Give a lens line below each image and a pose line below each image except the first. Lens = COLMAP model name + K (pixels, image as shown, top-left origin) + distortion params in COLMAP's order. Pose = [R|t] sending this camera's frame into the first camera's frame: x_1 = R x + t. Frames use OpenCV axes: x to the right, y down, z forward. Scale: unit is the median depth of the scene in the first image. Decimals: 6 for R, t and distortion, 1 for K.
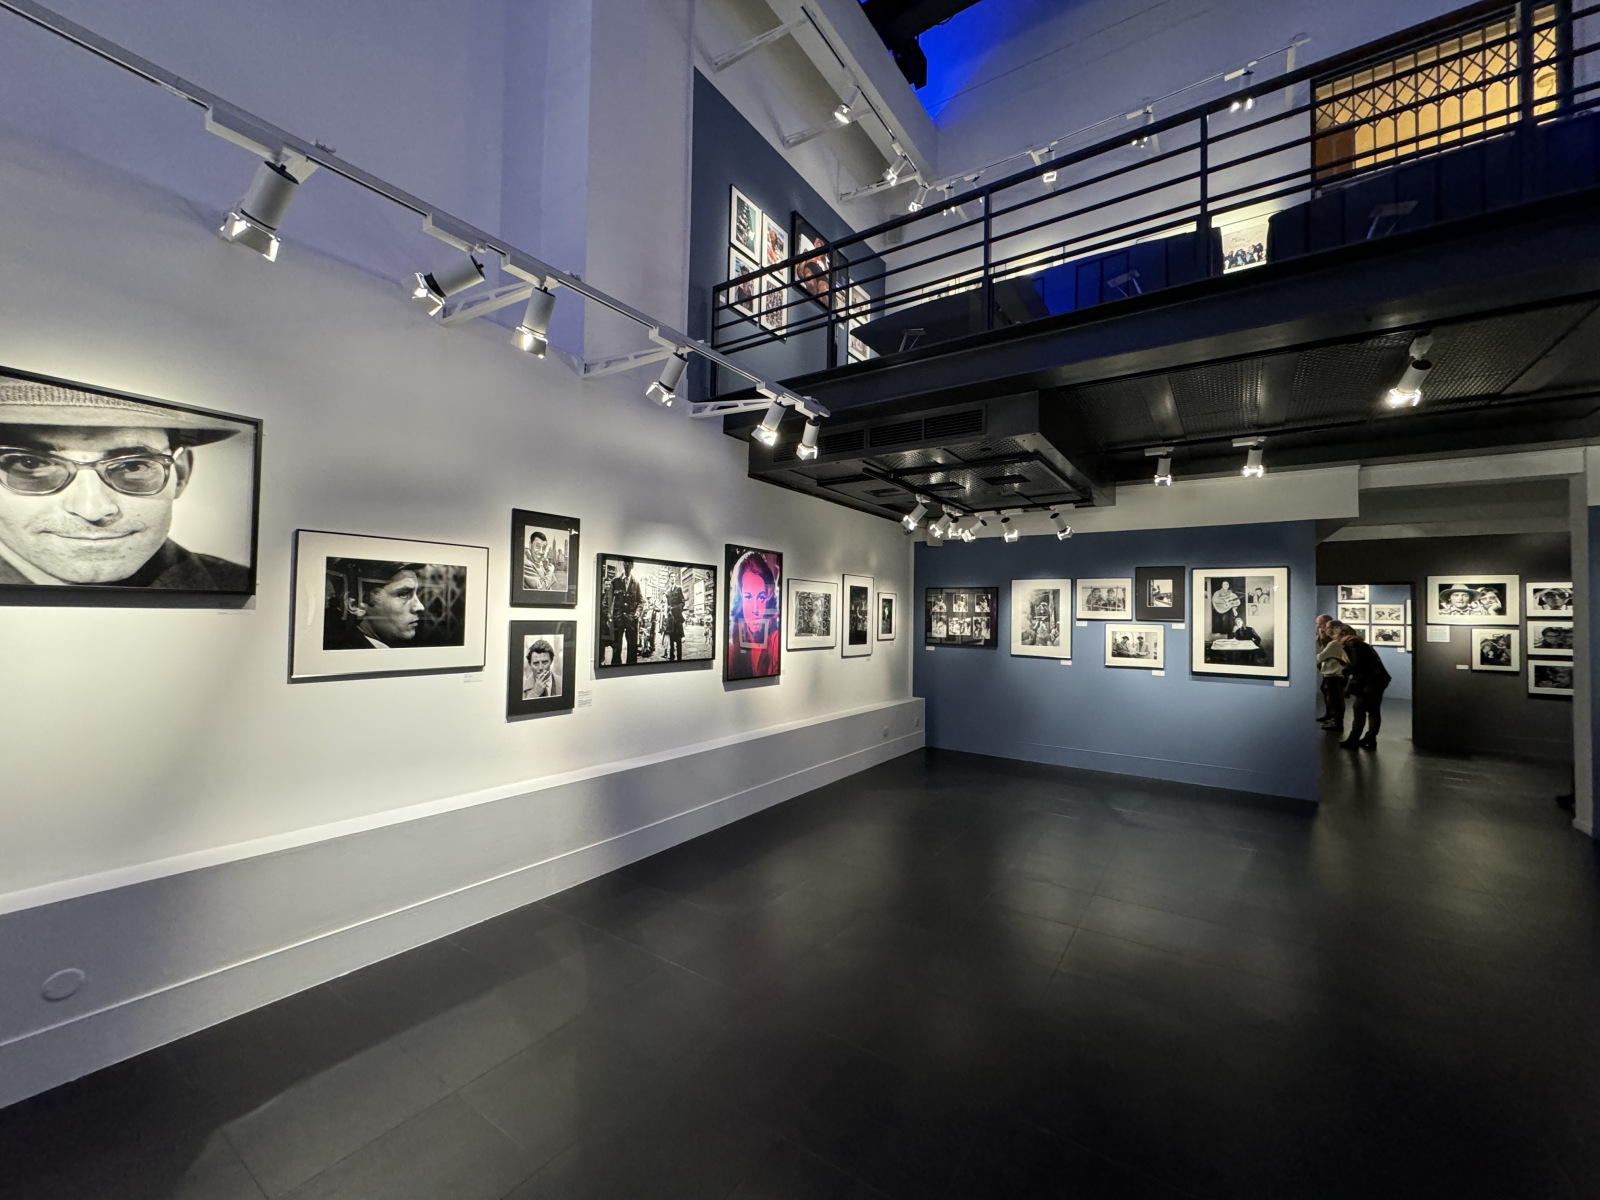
lens RADIAL K [[645.9, 0, 798.8], [0, 645.9, 595.1], [0, 0, 1]] dist [0.003580, 0.000481]
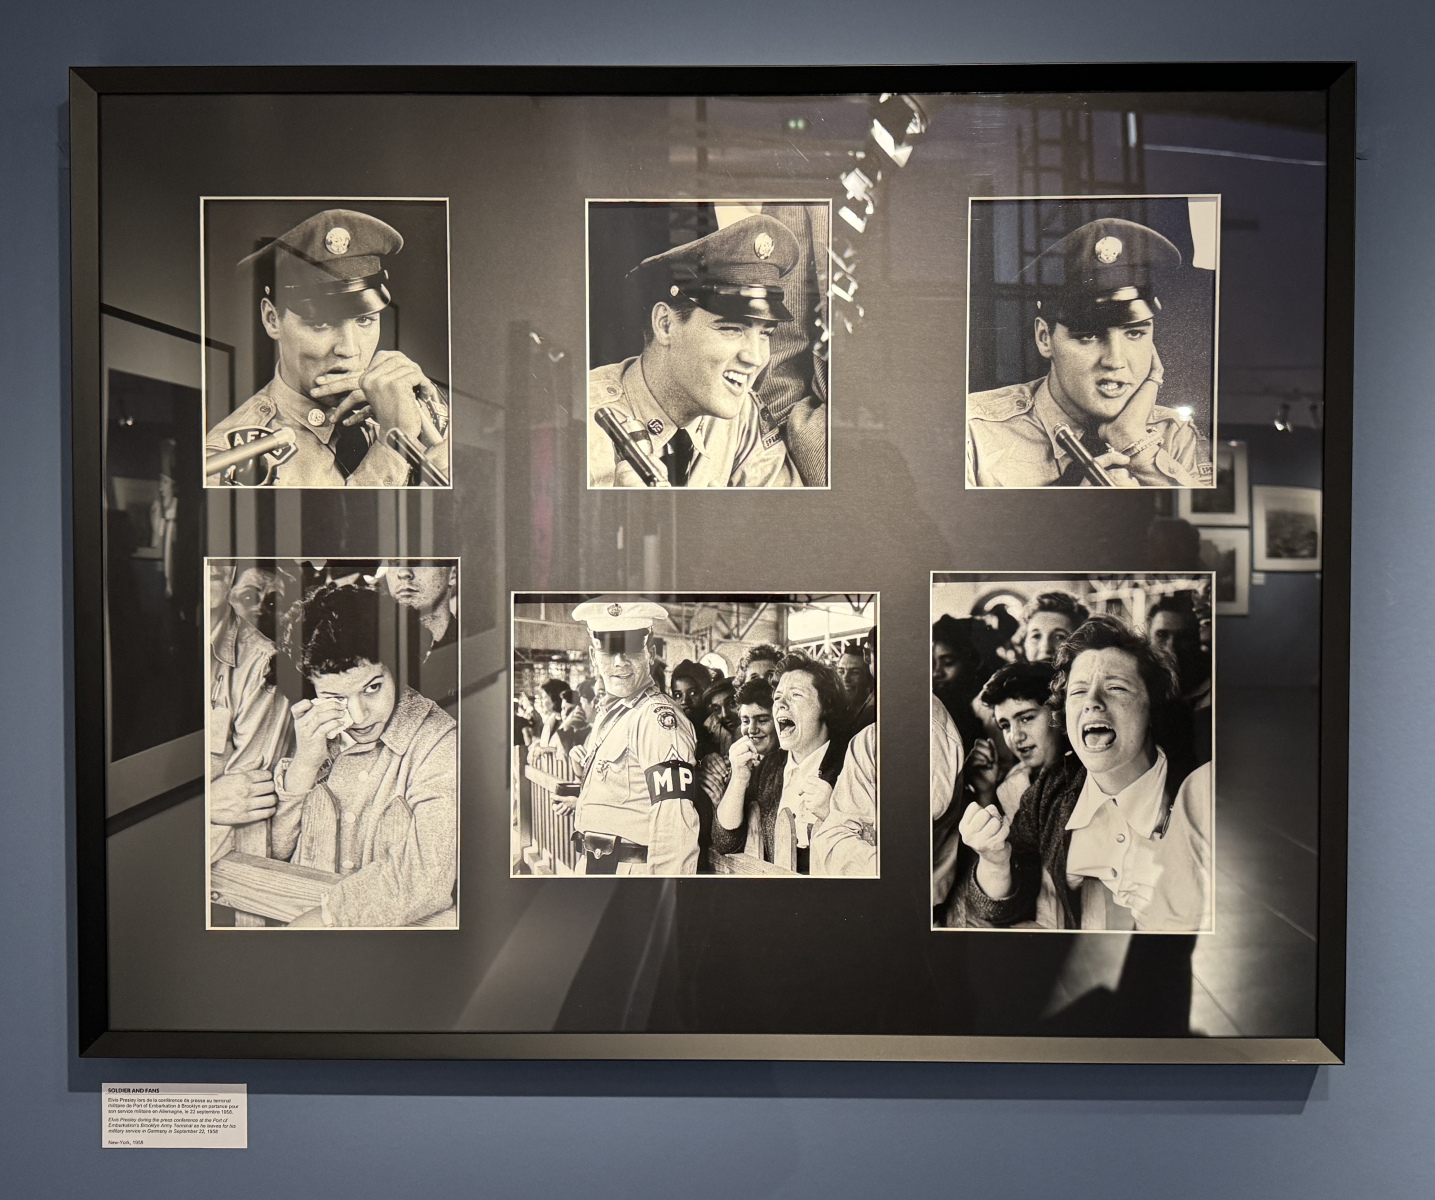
lens RADIAL K [[1111.9, 0, 717.4], [0, 1111.9, 599.7], [0, 0, 1]] dist [-0.000792, -0.000784]
pose [[0.824365, -0.021618, 0.565646, 0.192255], [-0.003009, 0.999089, 0.042569, 0.031285], [-0.566051, -0.036795, 0.823549, 0.908973]]
